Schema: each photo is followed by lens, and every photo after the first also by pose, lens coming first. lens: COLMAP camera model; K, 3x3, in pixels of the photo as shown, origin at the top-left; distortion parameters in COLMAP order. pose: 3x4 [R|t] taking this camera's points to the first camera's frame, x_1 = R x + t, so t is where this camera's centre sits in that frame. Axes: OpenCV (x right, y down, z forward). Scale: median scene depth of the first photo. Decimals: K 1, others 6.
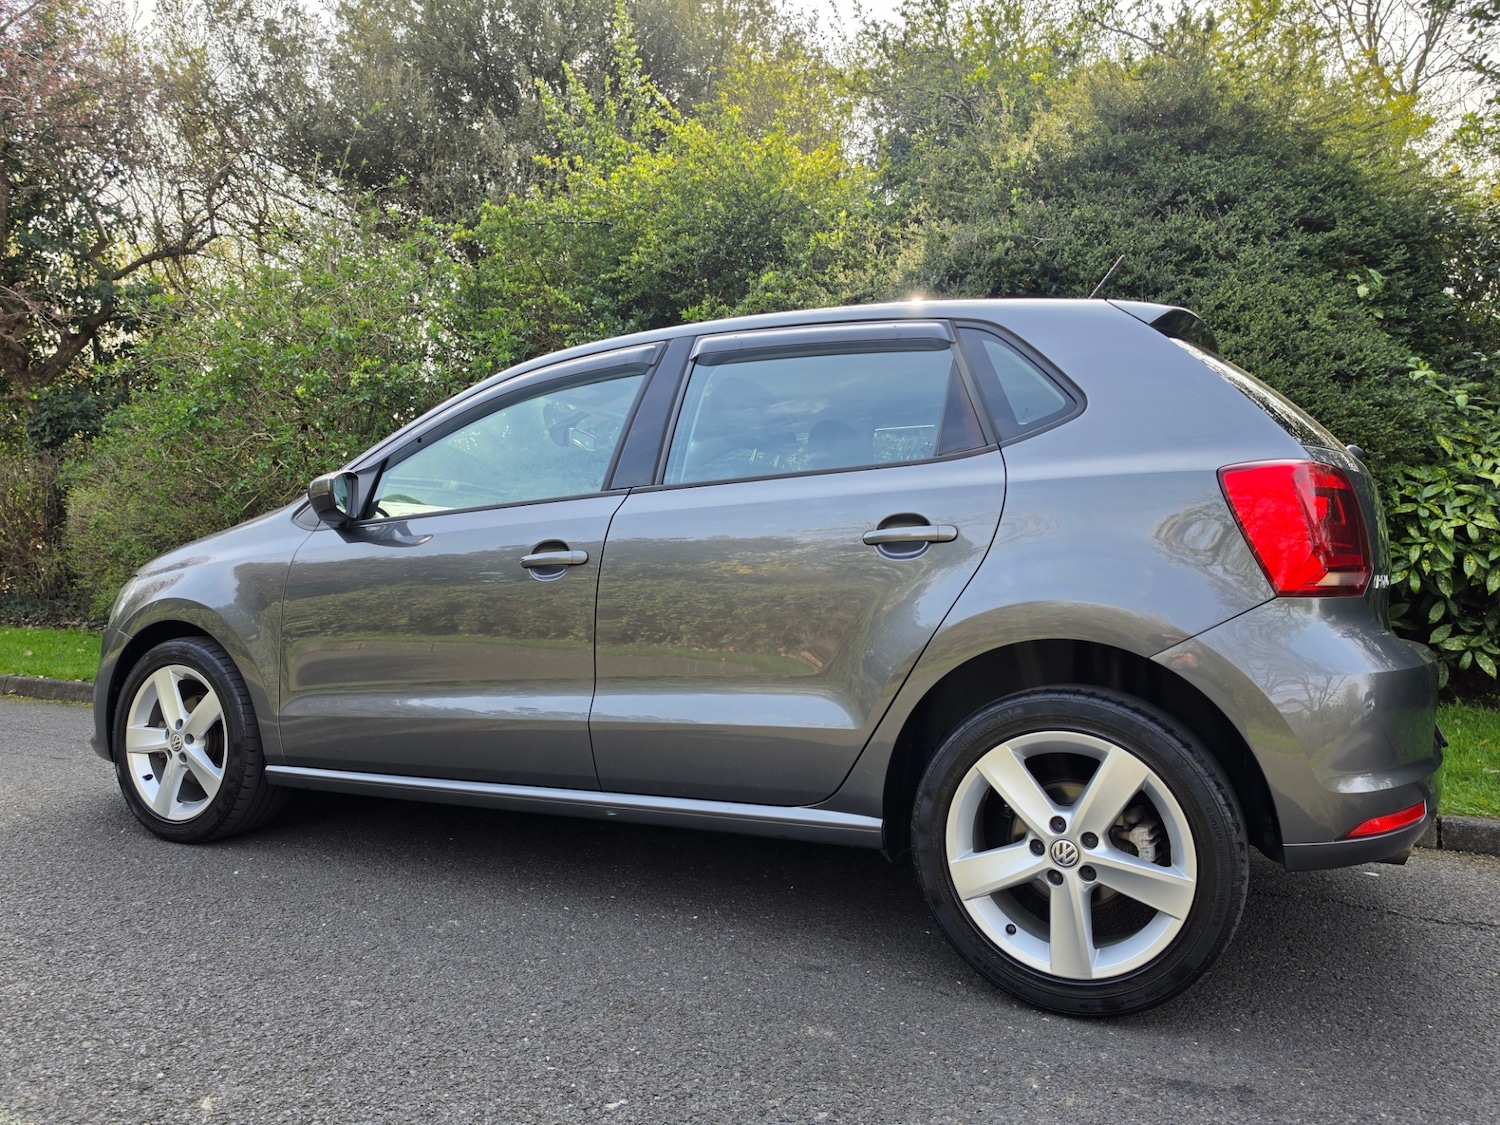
lens RADIAL K [[1023.6, 0, 753.6], [0, 1023.6, 564.0], [0, 0, 1]] dist [0.091096, -0.139536]
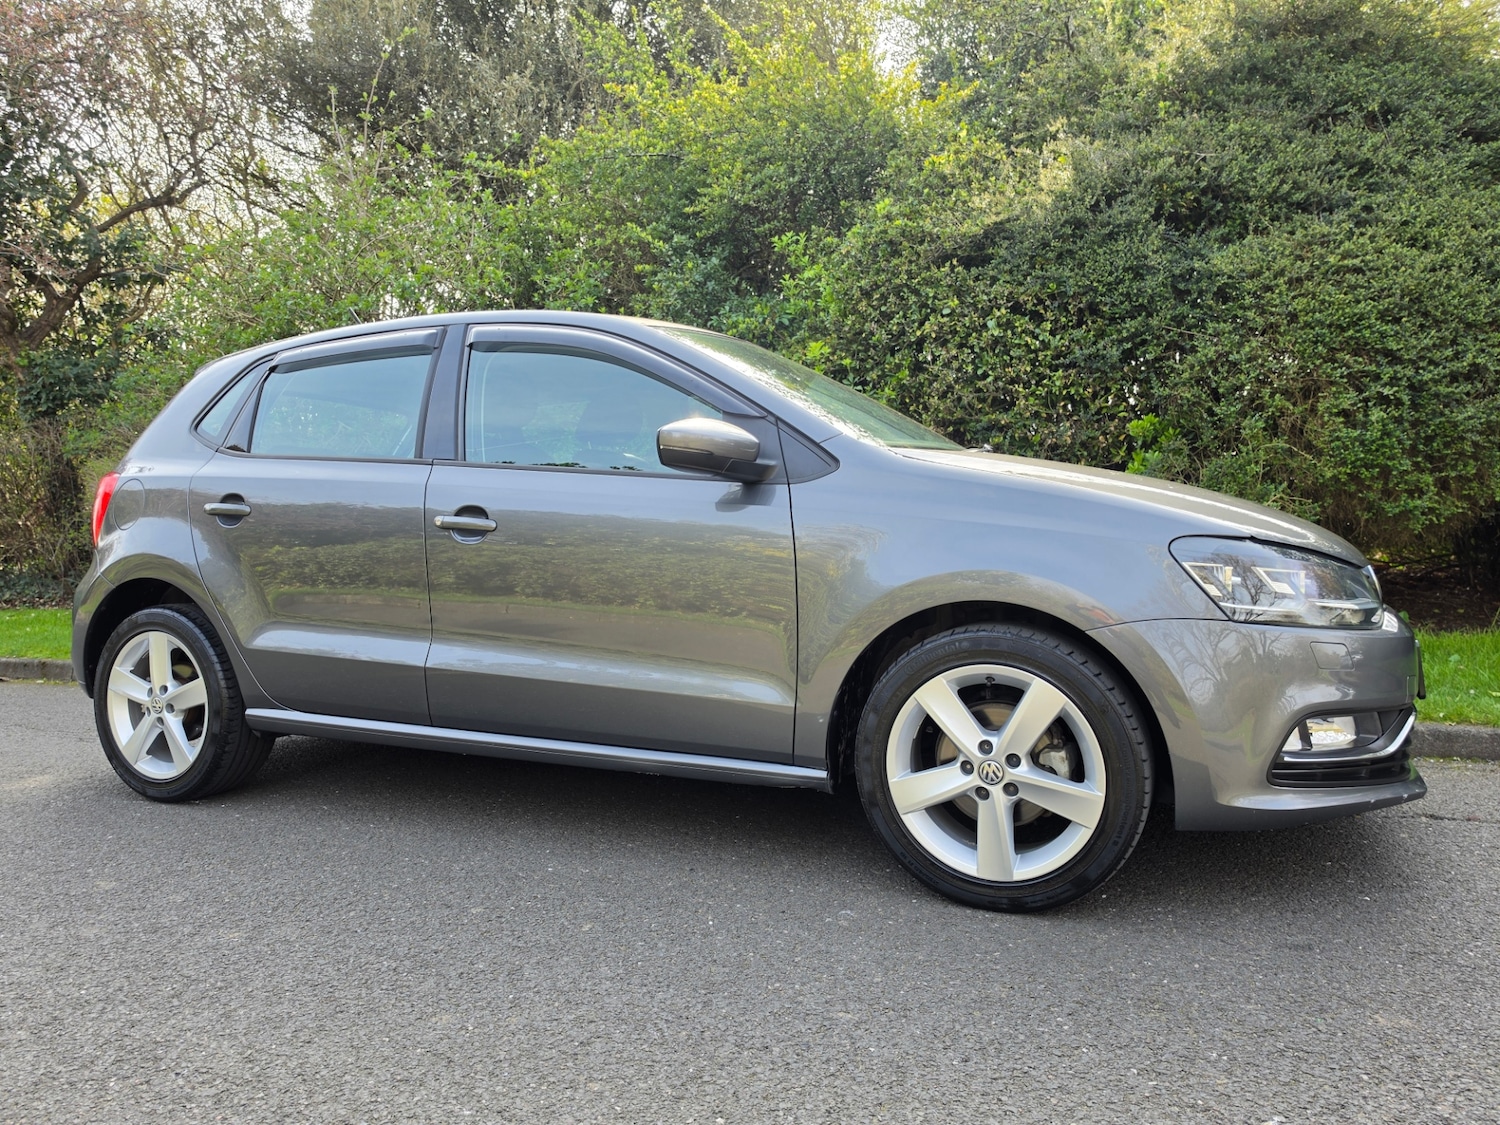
lens RADIAL K [[1024.7, 0, 750.9], [0, 1024.7, 571.8], [0, 0, 1]] dist [0.093180, -0.142680]
pose [[0.998174, -0.040056, 0.045202, -0.217236], [0.037413, 0.997623, 0.057862, -0.005426], [-0.047413, -0.056065, 0.997301, 0.060679]]
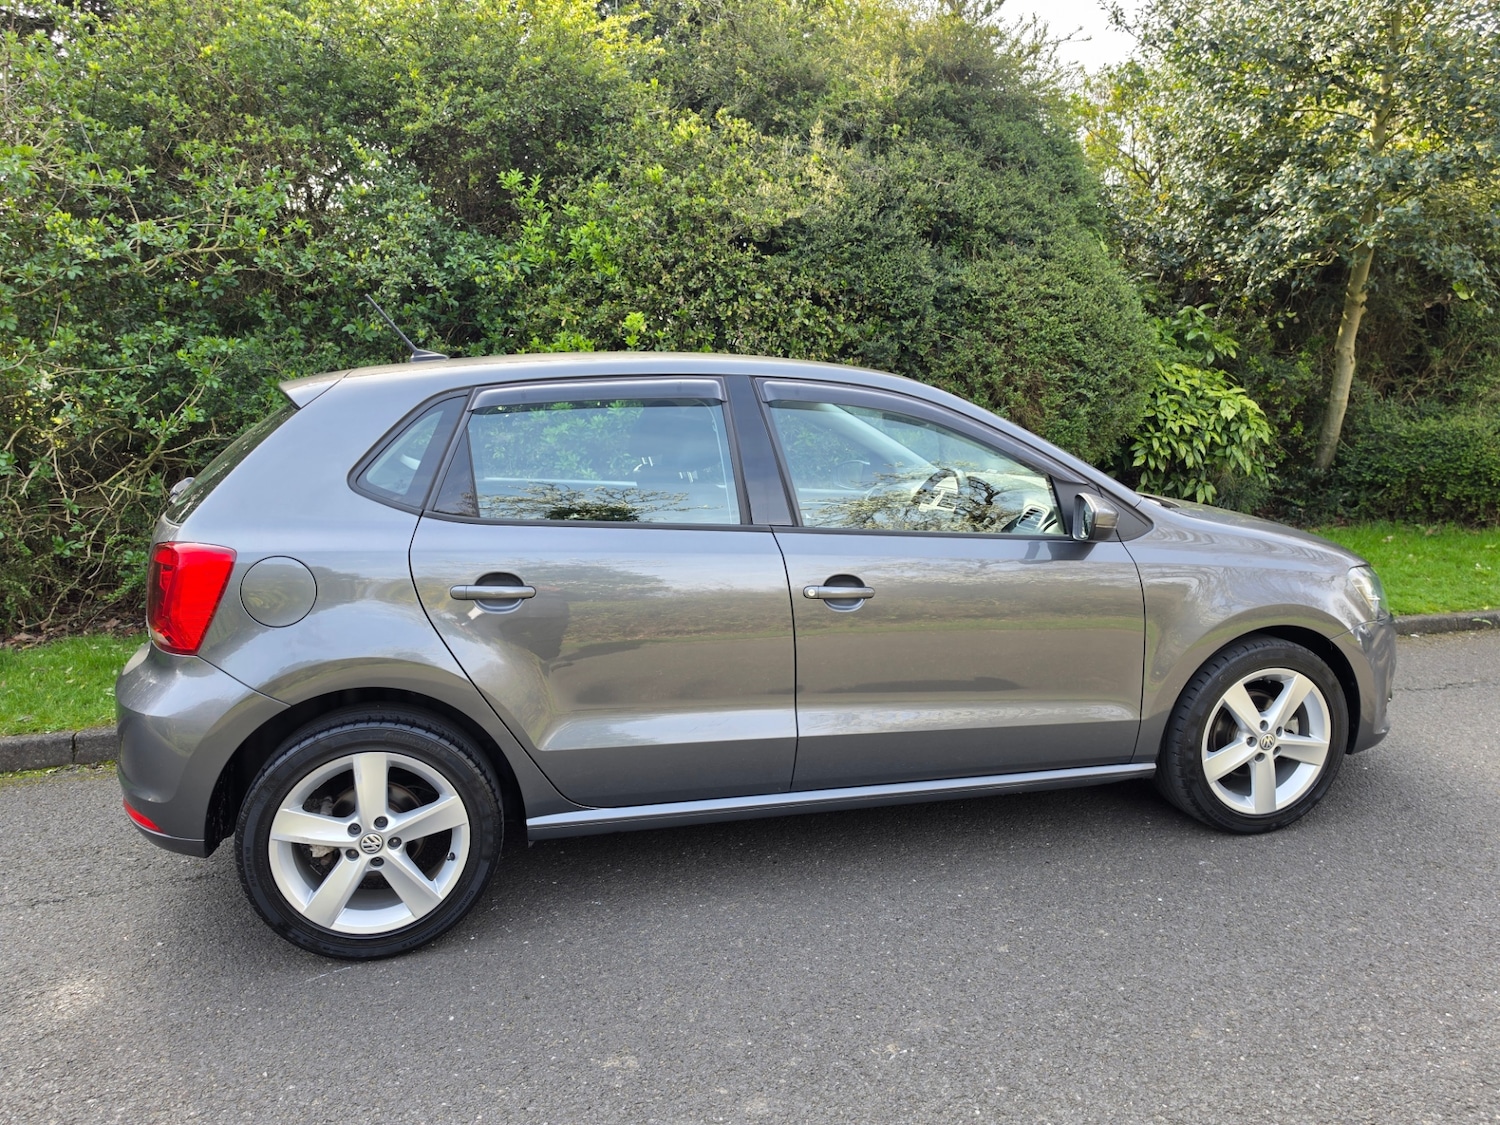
lens RADIAL K [[1032.0, 0, 745.7], [0, 1032.0, 563.7], [0, 0, 1]] dist [0.084278, -0.115107]
pose [[0.754696, -0.141954, 0.640533, -0.783194], [0.025067, 0.981838, 0.188058, -0.137485], [-0.655595, -0.125870, 0.744548, 0.253891]]
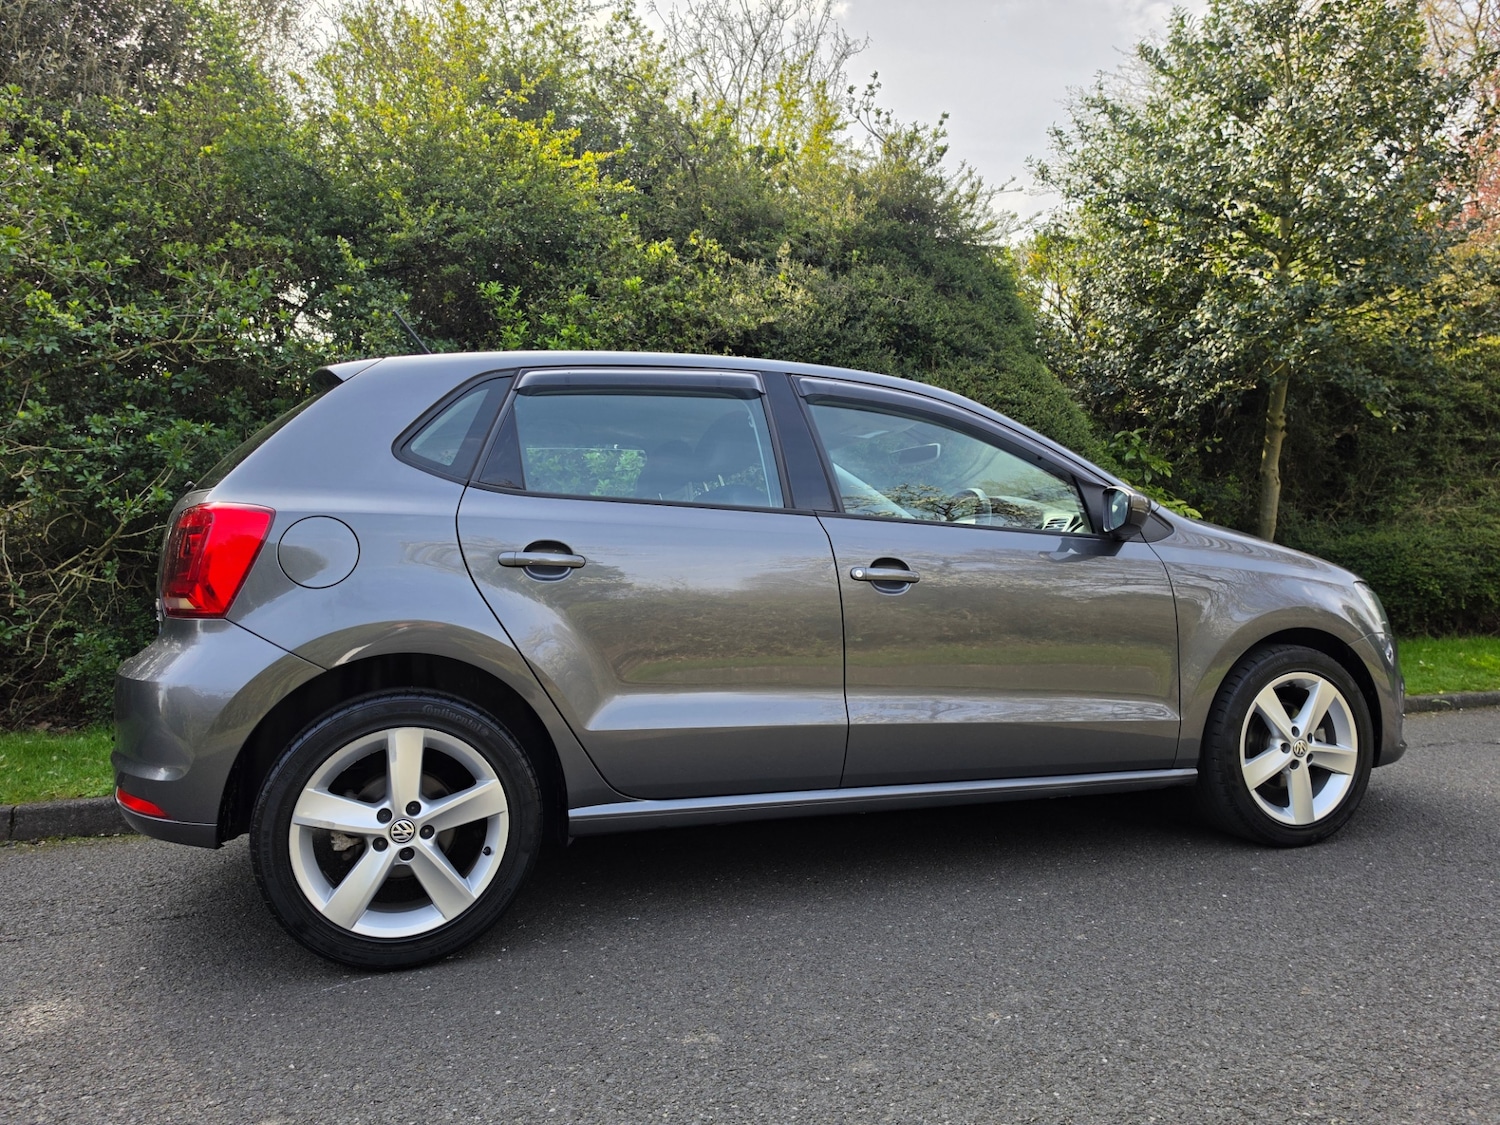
lens RADIAL K [[1032.0, 0, 745.7], [0, 1032.0, 563.7], [0, 0, 1]] dist [0.084278, -0.115107]
pose [[0.700481, -0.027676, 0.713134, -0.840241], [0.028613, 0.999533, 0.010685, -0.020676], [-0.713097, 0.012920, 0.700947, 0.304627]]
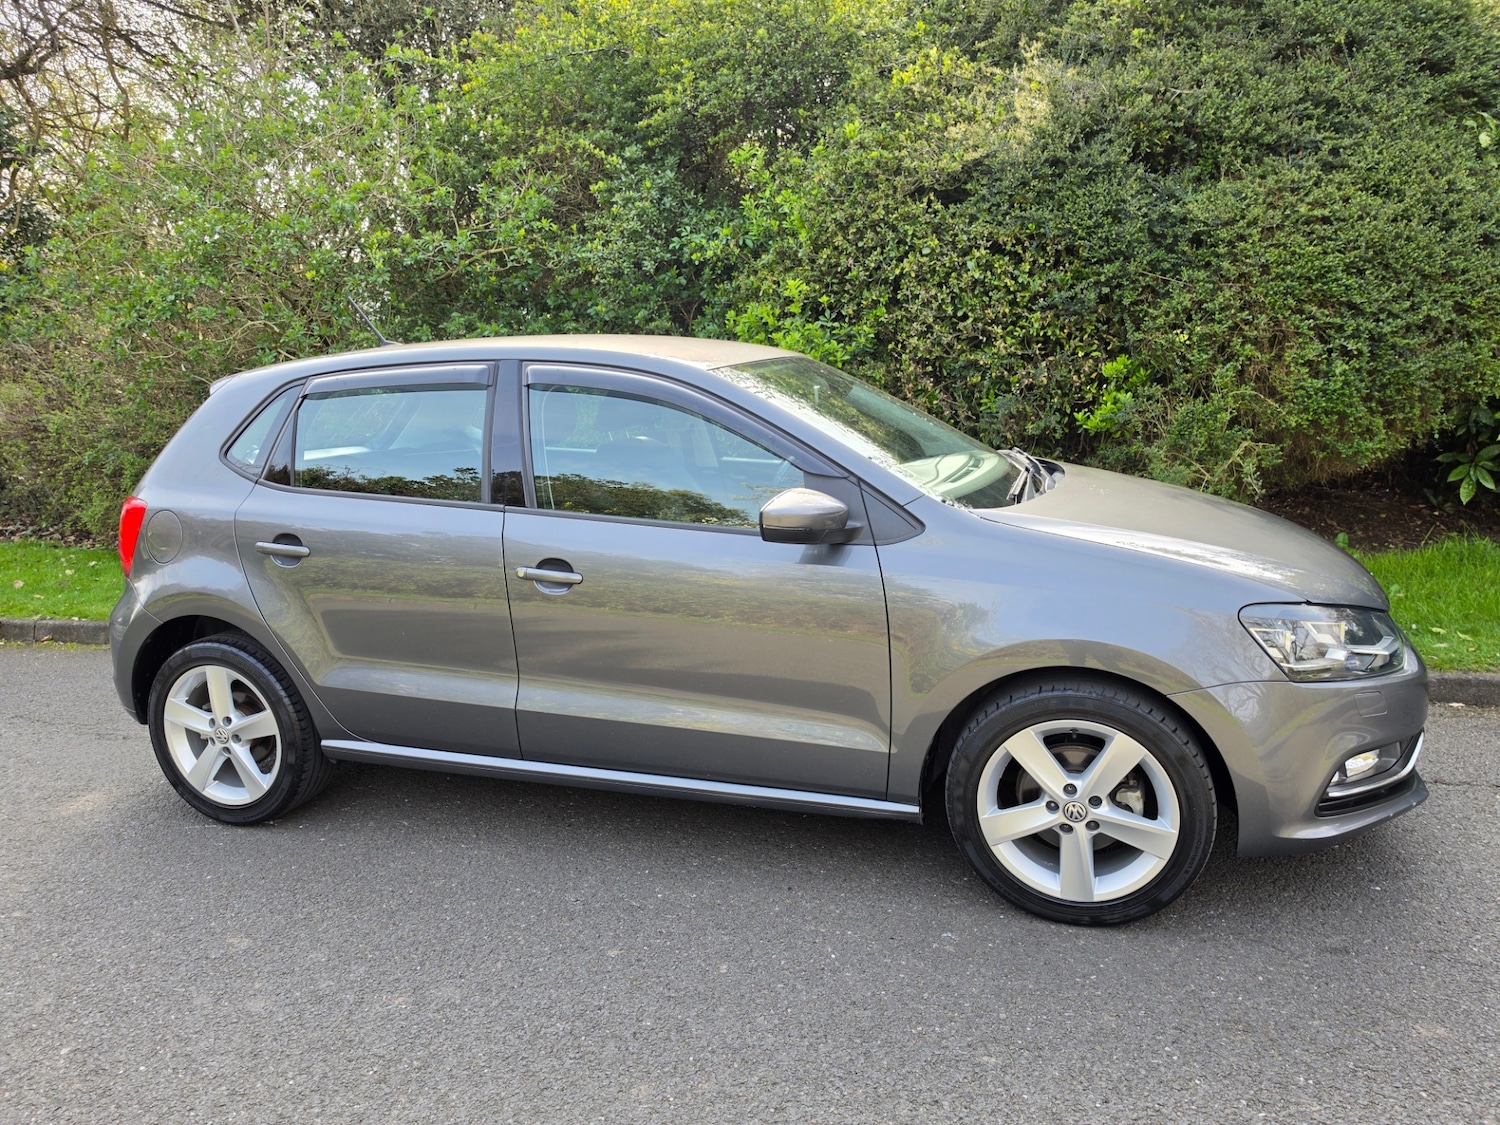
lens RADIAL K [[1023.0, 0, 745.4], [0, 1023.0, 568.2], [0, 0, 1]] dist [0.093999, -0.148178]
pose [[0.986980, -0.095408, 0.129492, -0.317337], [0.066074, 0.974510, 0.214394, -0.133524], [-0.146646, -0.203046, 0.968126, 0.054896]]
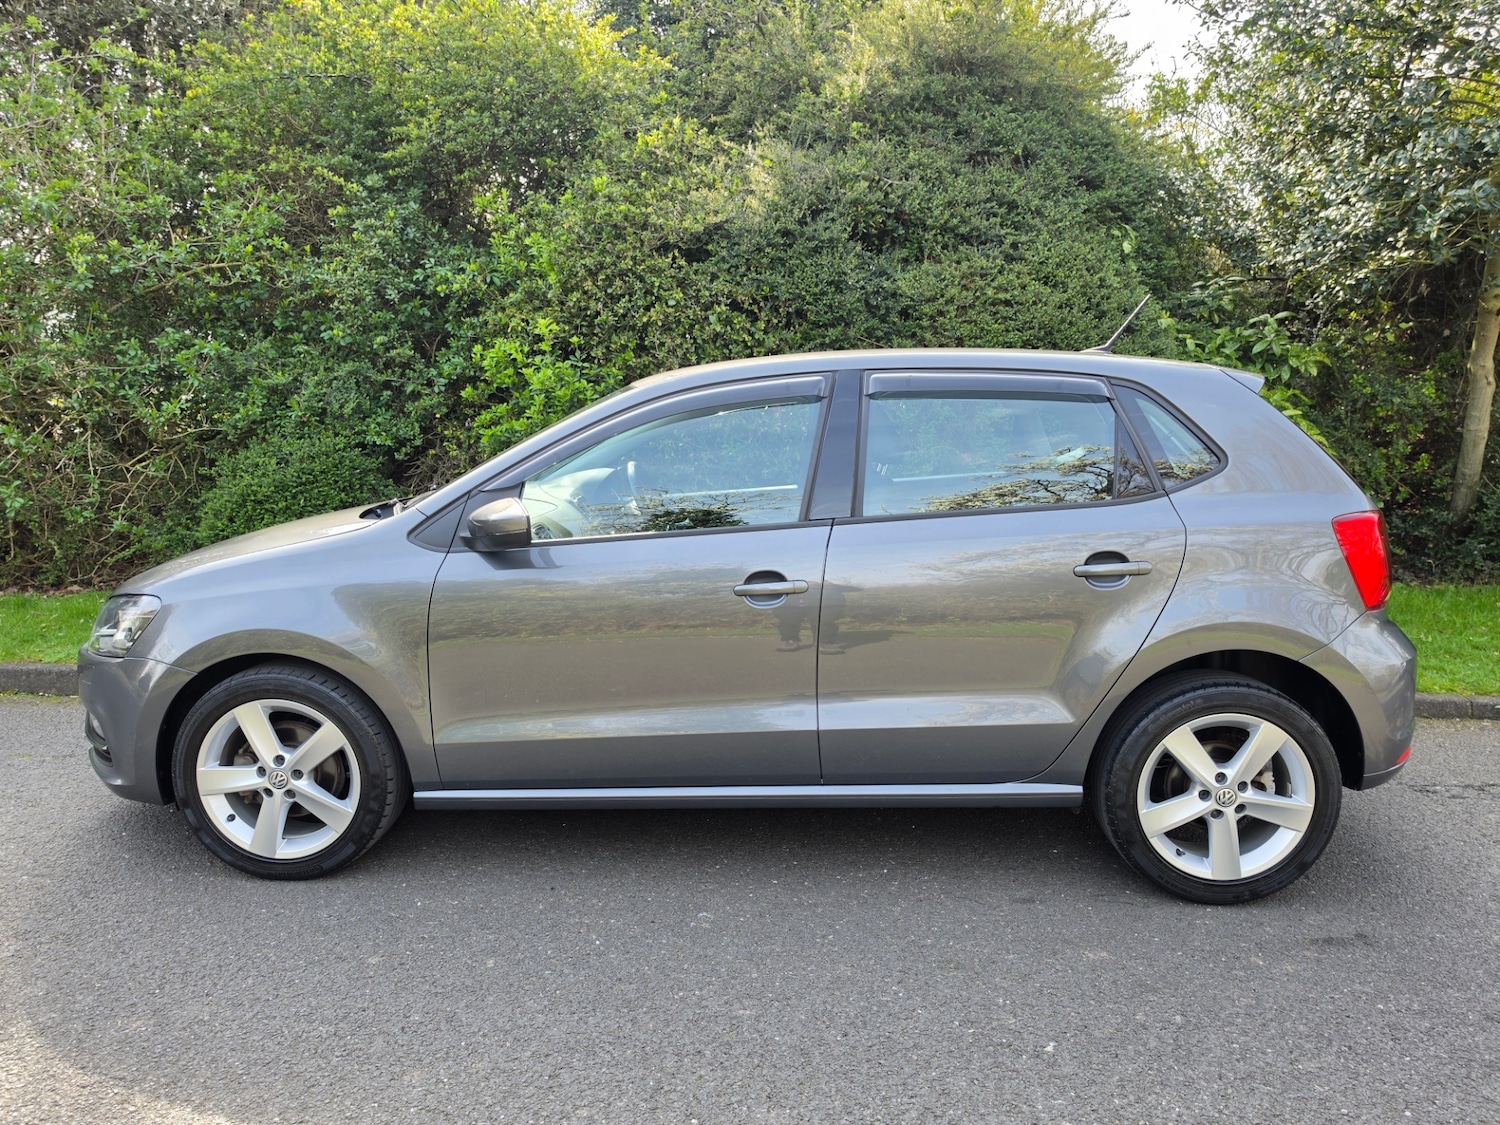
lens RADIAL K [[1027.3, 0, 747.9], [0, 1027.3, 573.8], [0, 0, 1]] dist [0.093757, -0.139547]
pose [[0.919378, -0.076498, 0.385865, -0.350966], [0.007721, 0.984230, 0.176726, -0.117273], [-0.393299, -0.159499, 0.905470, 0.011516]]
